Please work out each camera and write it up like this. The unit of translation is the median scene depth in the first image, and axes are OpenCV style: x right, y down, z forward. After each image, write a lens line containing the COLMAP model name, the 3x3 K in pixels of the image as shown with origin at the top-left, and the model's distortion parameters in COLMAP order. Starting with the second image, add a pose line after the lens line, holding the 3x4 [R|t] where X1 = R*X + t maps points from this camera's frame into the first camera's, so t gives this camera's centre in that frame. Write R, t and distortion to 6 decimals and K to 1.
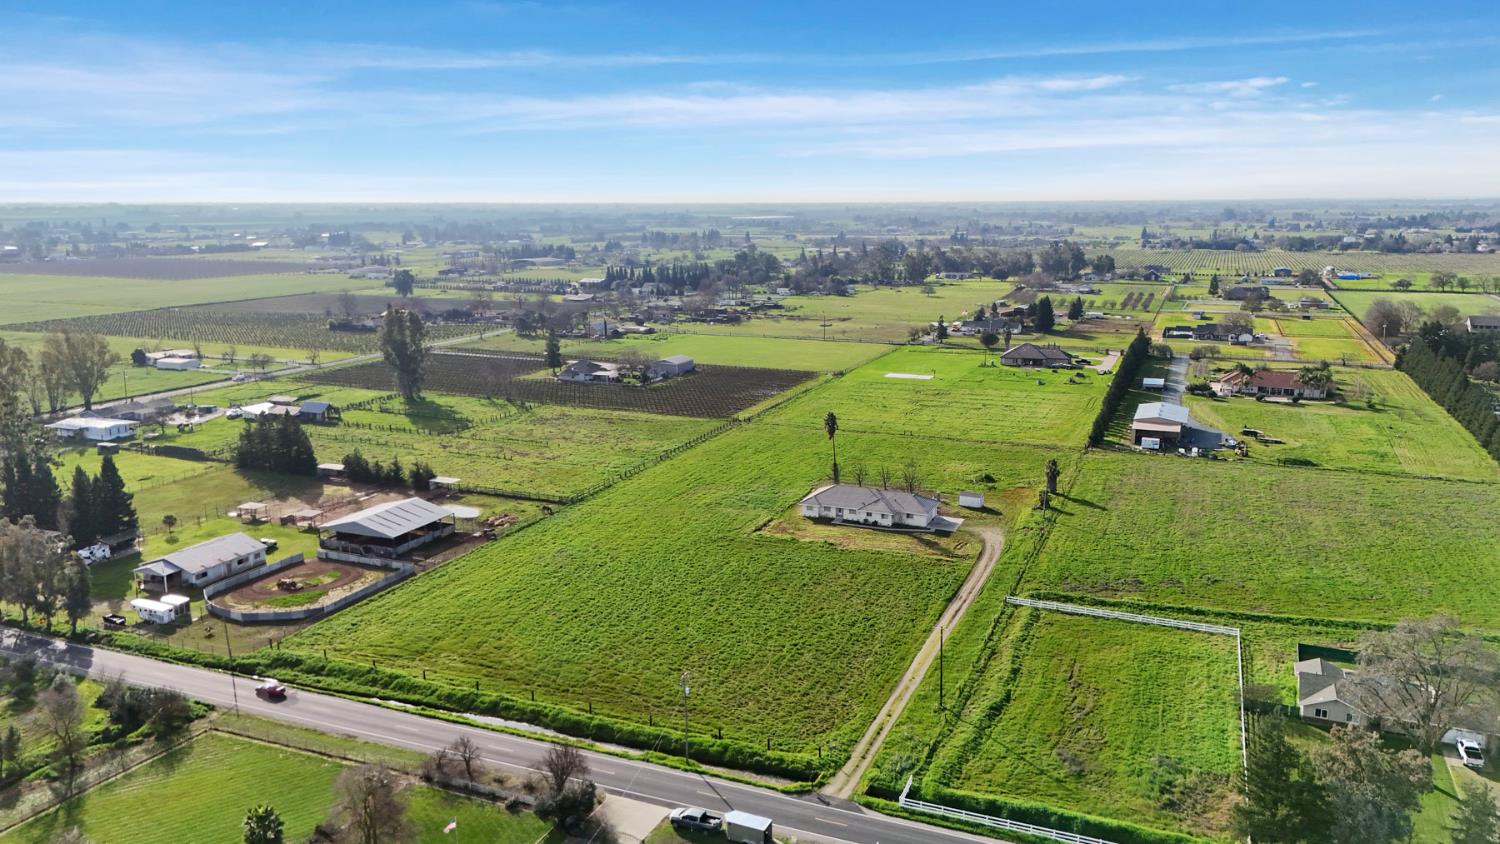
lens RADIAL K [[1103.1, 0, 743.8], [0, 1103.1, 419.4], [0, 0, 1]] dist [0.055323, -0.006604]
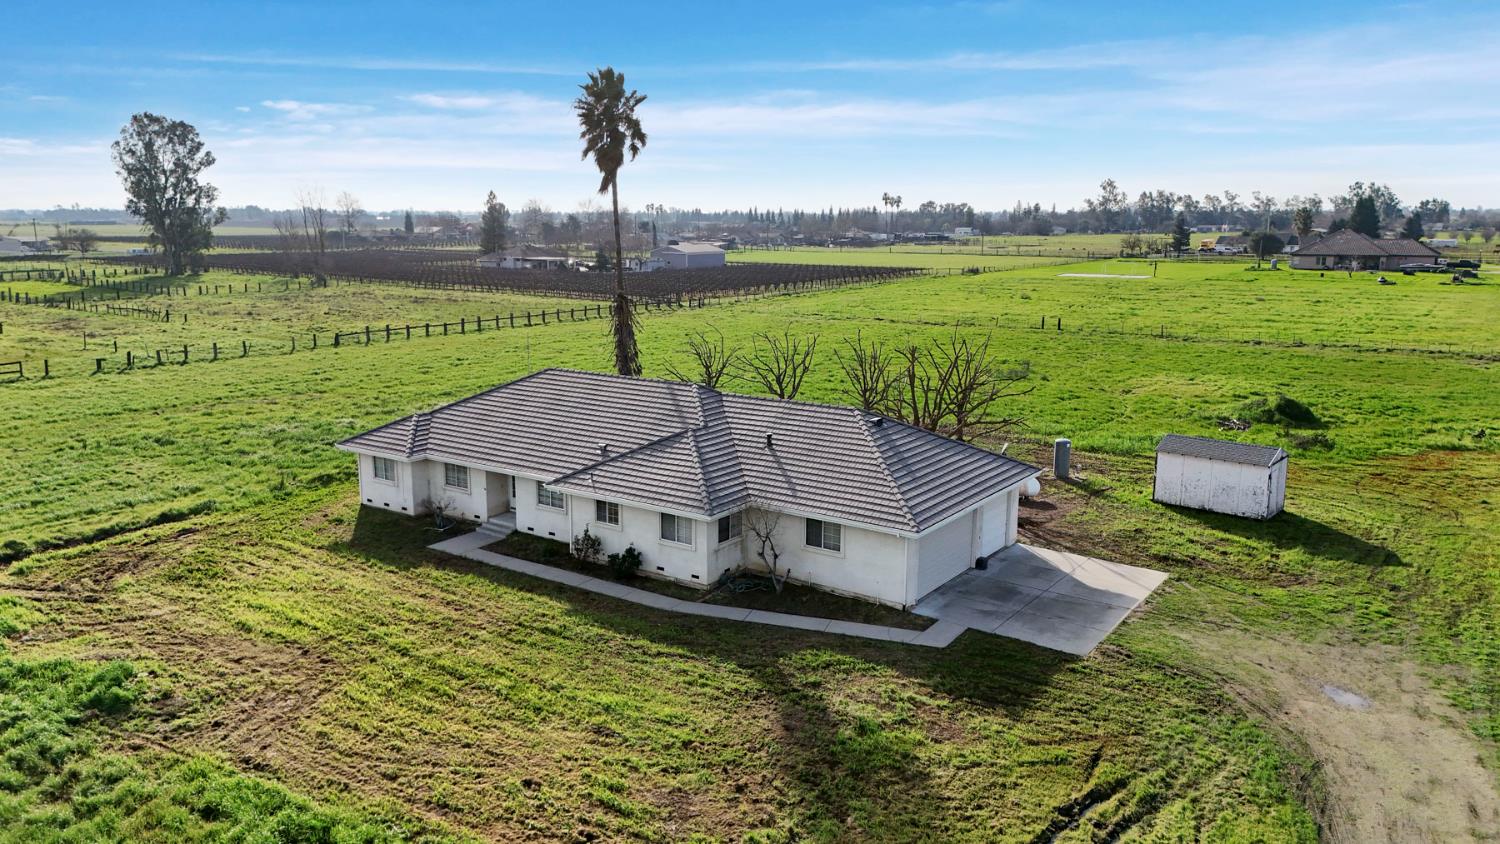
lens RADIAL K [[1103.1, 0, 743.8], [0, 1103.1, 419.4], [0, 0, 1]] dist [0.055323, -0.006604]
pose [[0.977945, 0.042019, -0.204591, 0.170968], [-0.042672, 0.999088, 0.001221, 0.069317], [0.204456, 0.007536, 0.978847, 0.825002]]
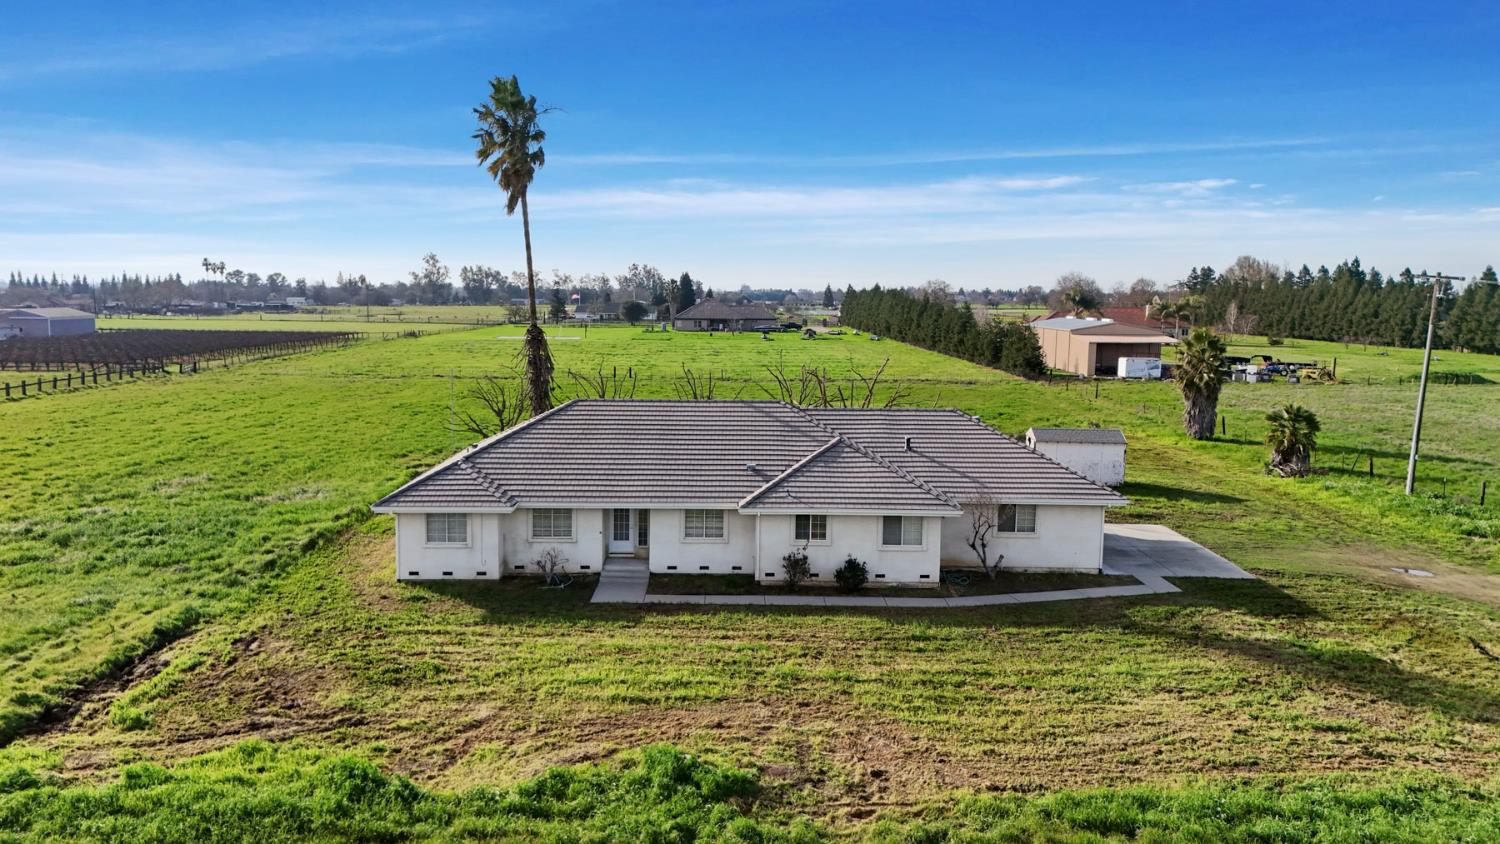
lens RADIAL K [[1103.1, 0, 743.8], [0, 1103.1, 419.4], [0, 0, 1]] dist [0.055323, -0.006604]
pose [[0.914545, -0.035352, 0.402936, 0.034658], [0.064343, 0.996204, -0.058637, 0.078029], [-0.399333, 0.079552, 0.913348, 0.842097]]
